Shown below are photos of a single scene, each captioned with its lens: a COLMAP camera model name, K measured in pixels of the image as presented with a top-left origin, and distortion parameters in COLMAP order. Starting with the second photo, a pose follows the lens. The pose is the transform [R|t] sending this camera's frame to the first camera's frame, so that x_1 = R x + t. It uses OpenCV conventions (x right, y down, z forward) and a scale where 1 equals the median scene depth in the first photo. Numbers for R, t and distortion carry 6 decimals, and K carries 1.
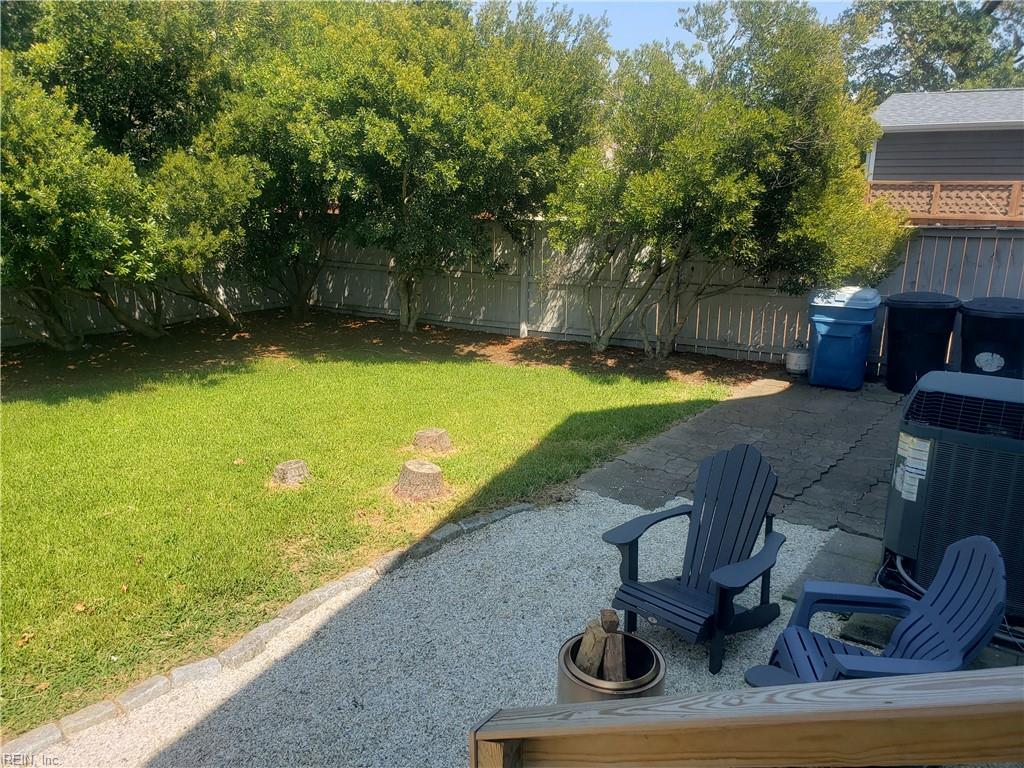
lens RADIAL K [[811.5, 0, 487.6], [0, 811.5, 395.5], [0, 0, 1]] dist [0.008272, 0.010417]
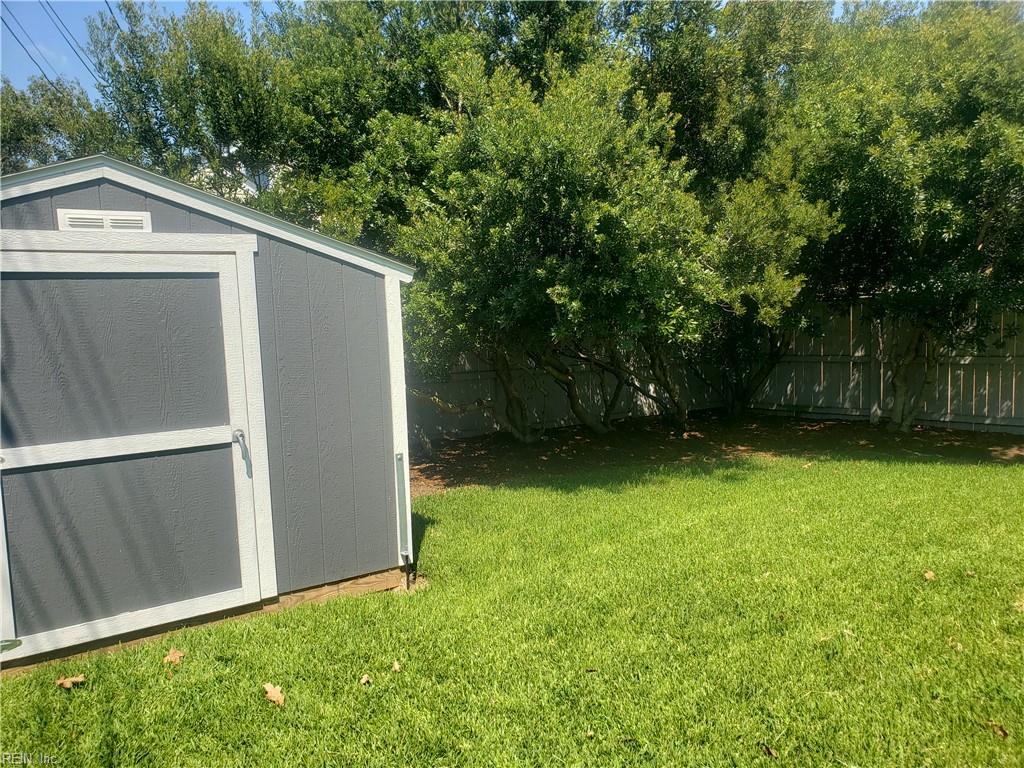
lens RADIAL K [[785.8, 0, 505.1], [0, 785.8, 395.7], [0, 0, 1]] dist [0.044268, -0.037561]
pose [[0.958780, -0.005294, -0.284102, -0.366291], [-0.044014, 0.984993, -0.166891, 0.049068], [0.280721, 0.172516, 0.944158, 0.210558]]
